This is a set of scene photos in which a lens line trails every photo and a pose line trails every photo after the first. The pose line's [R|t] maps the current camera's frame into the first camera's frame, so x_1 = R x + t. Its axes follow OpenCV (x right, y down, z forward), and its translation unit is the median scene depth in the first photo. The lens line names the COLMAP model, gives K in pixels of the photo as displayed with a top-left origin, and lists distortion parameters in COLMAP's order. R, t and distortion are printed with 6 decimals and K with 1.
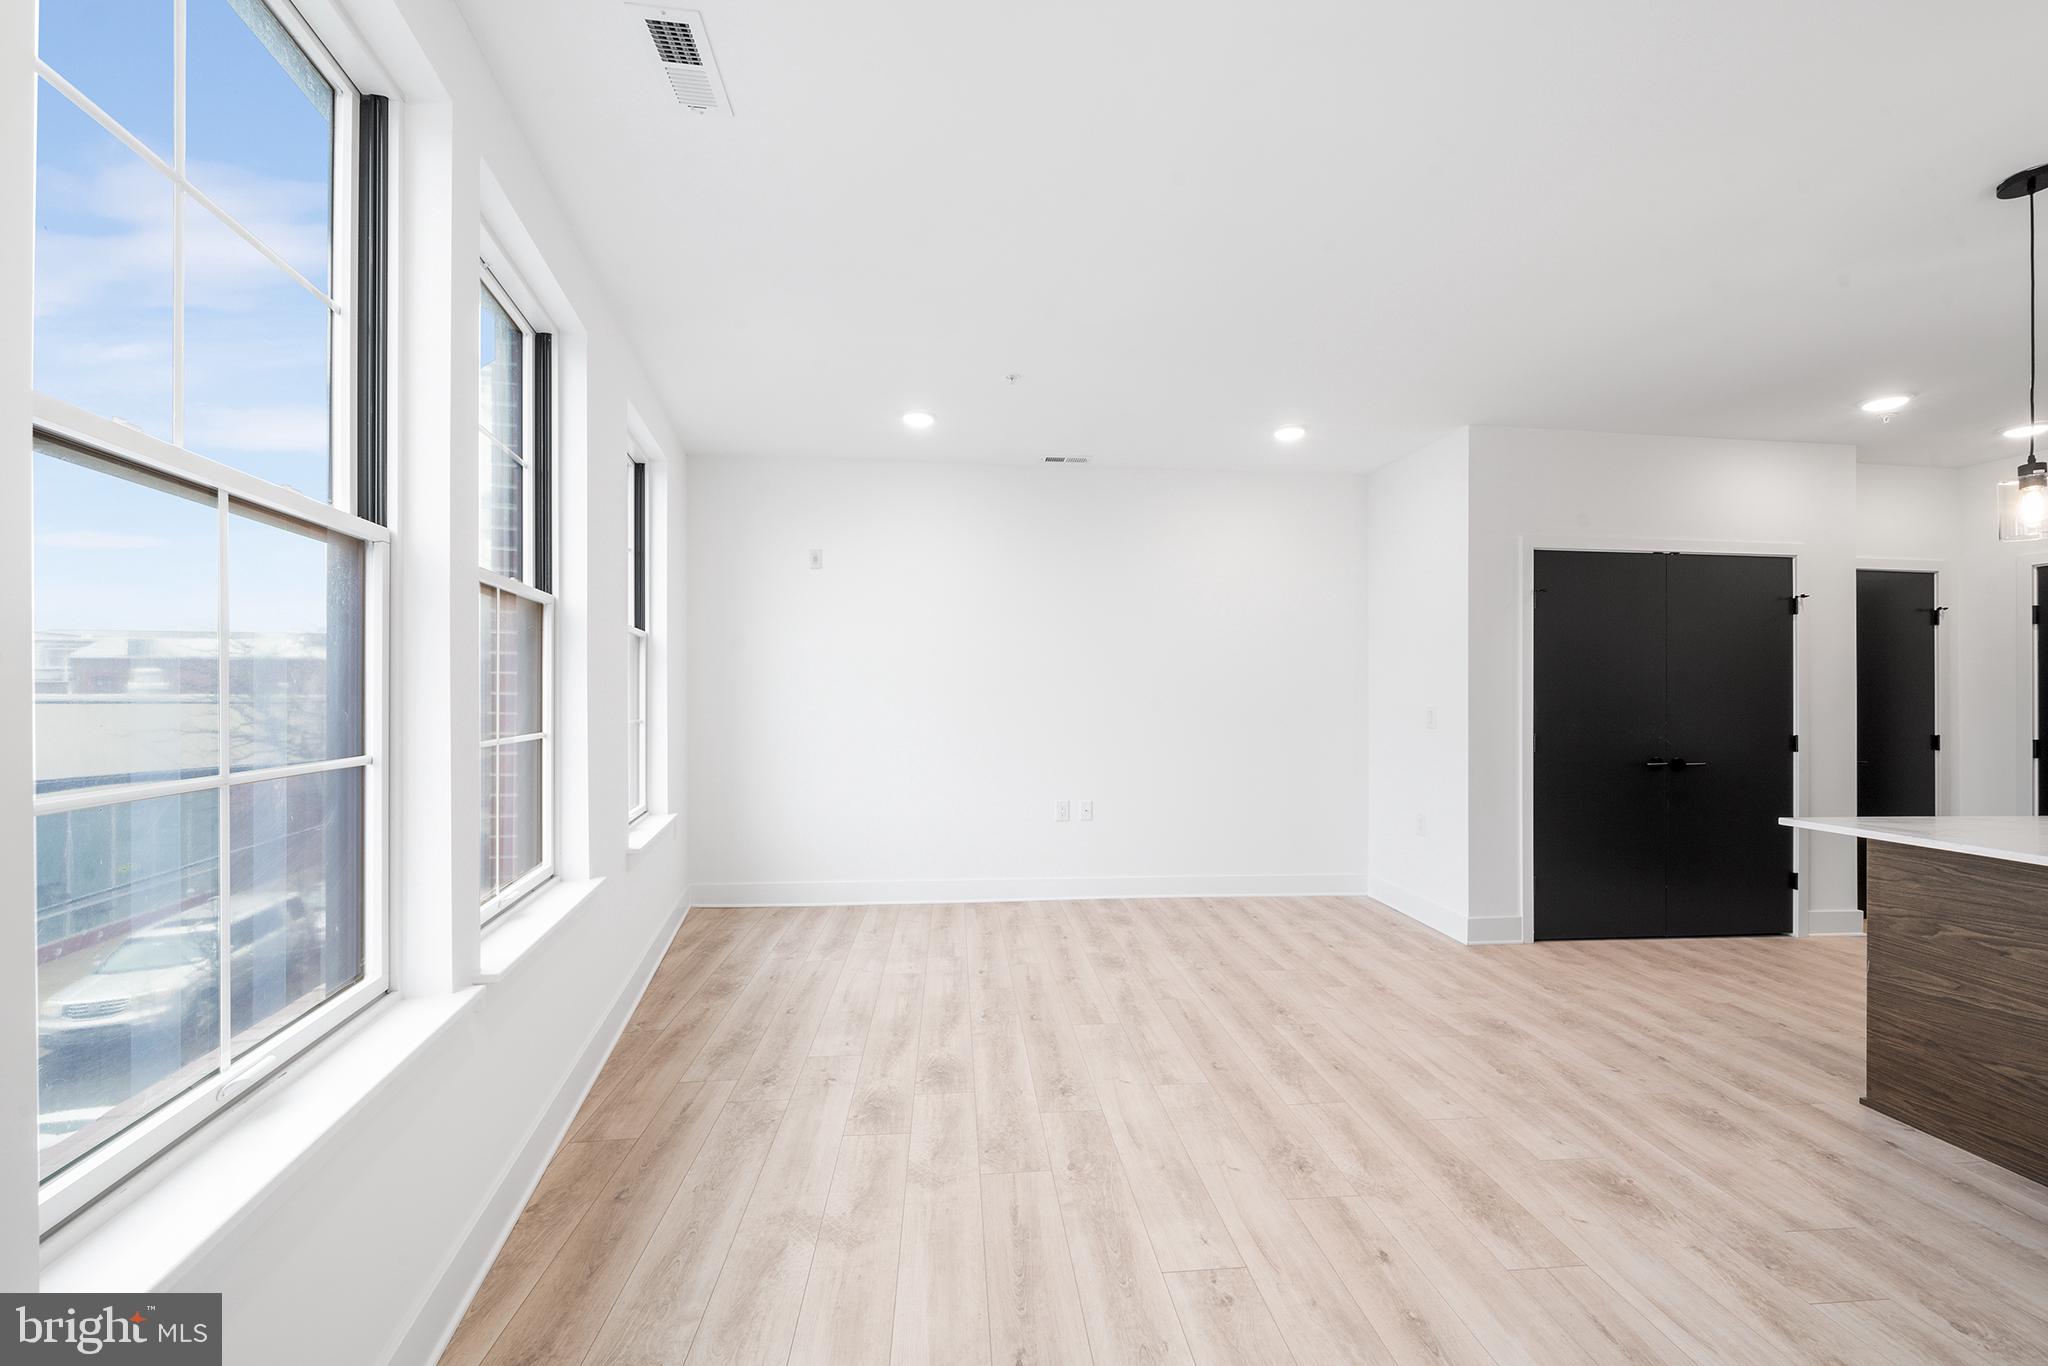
lens RADIAL K [[788.6, 0, 1031.3], [0, 788.6, 693.1], [0, 0, 1]] dist [-0.002923, -0.000162]
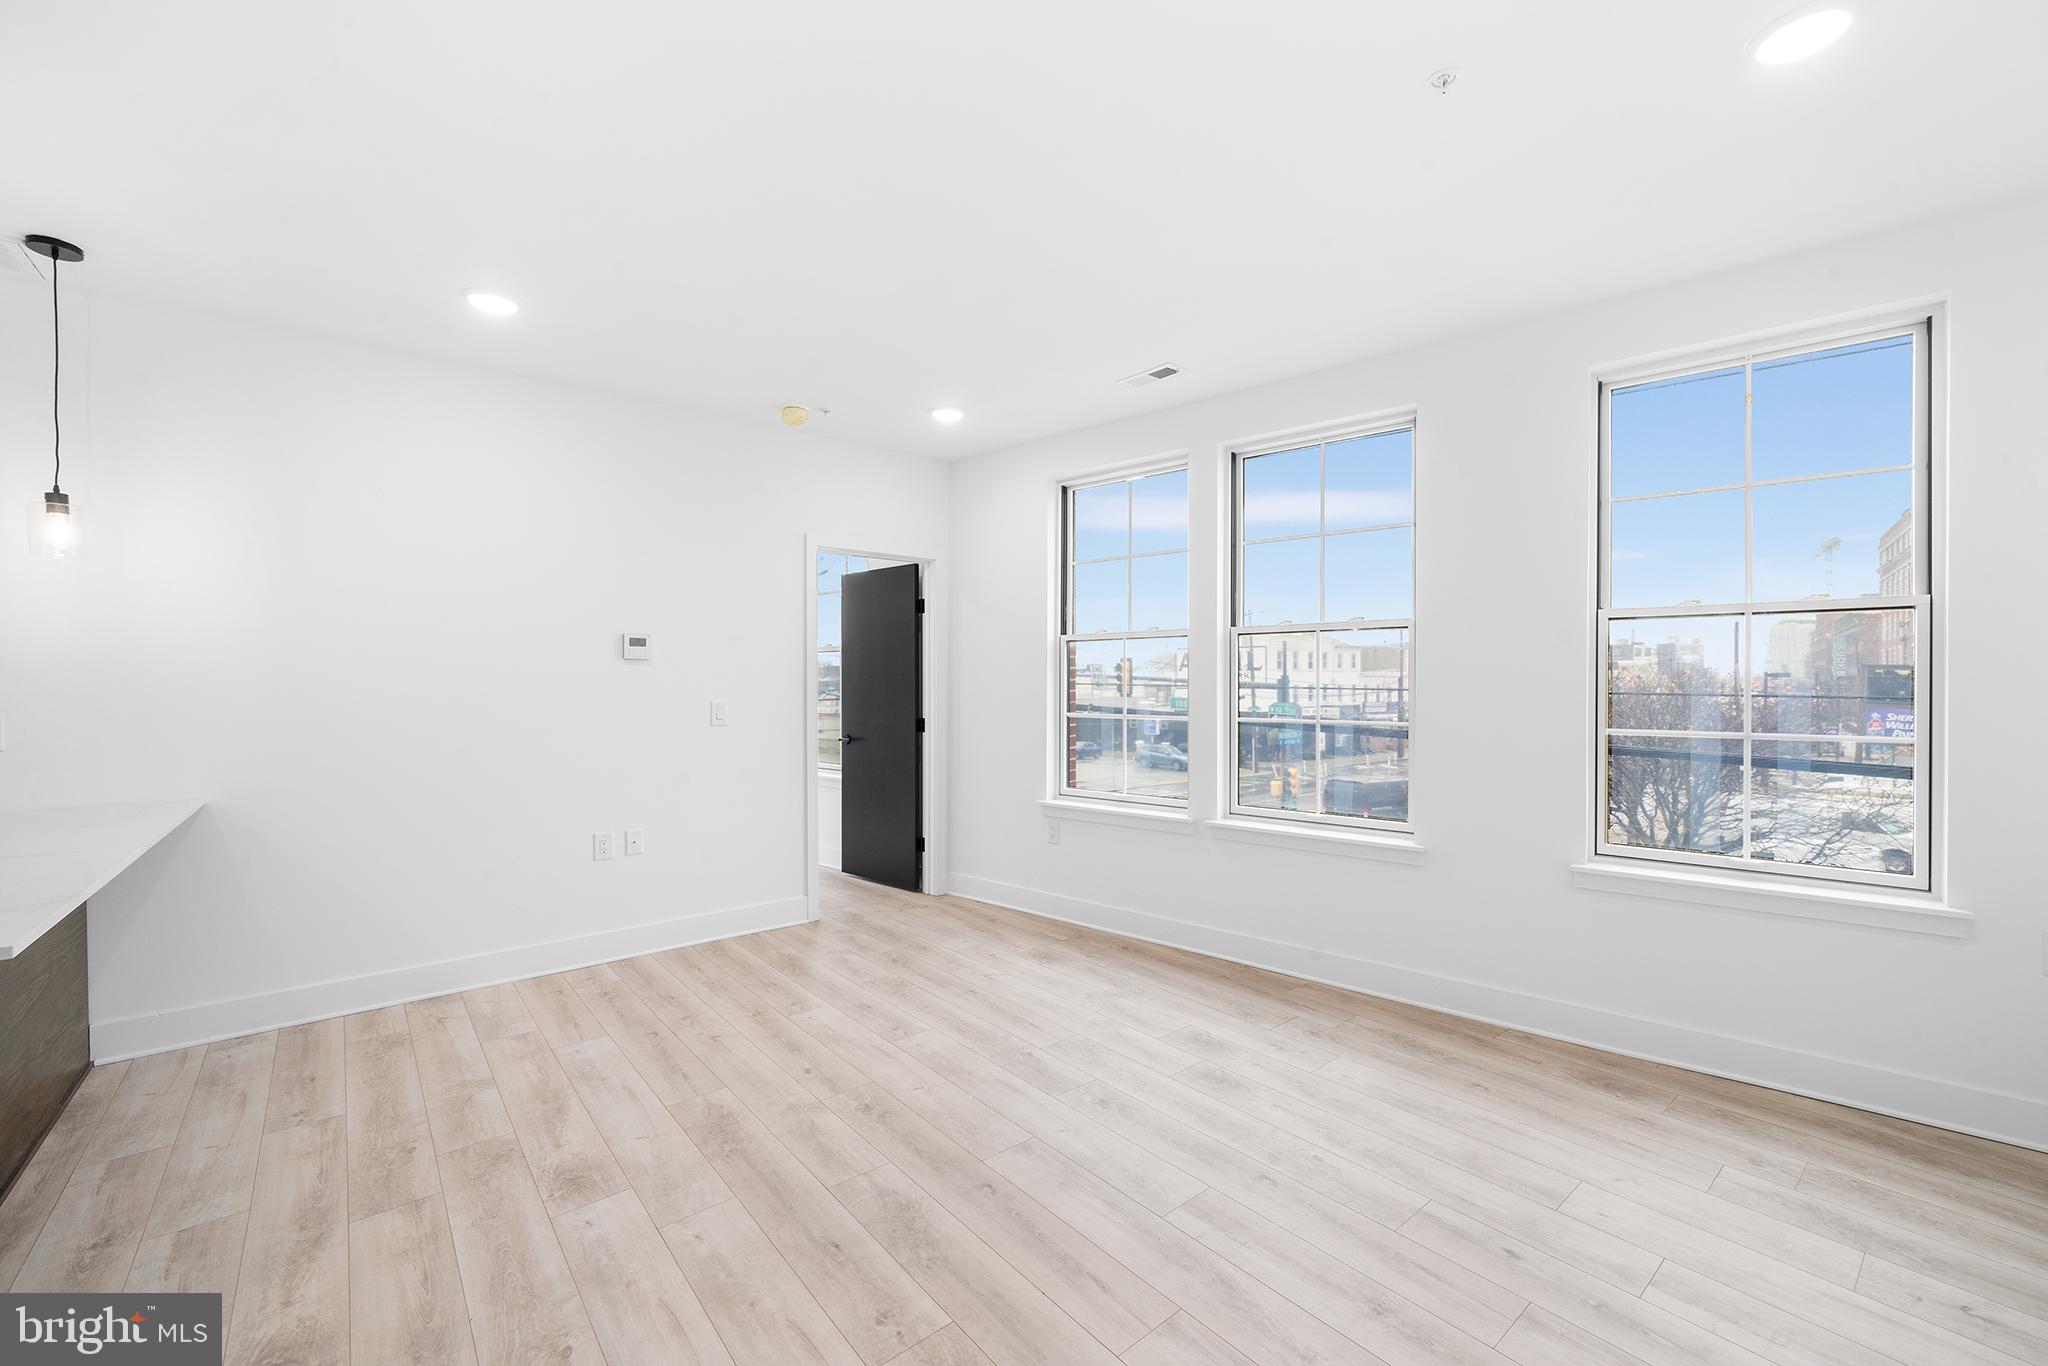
lens RADIAL K [[828.3, 0, 1024.0], [0, 828.3, 683.0], [0, 0, 1]] dist [0.000421, -0.000215]
pose [[-0.832211, -0.002302, -0.554454, 0.676030], [0.000150, 0.999990, -0.004377, -0.010804], [0.554459, -0.003726, -0.832203, 1.752534]]
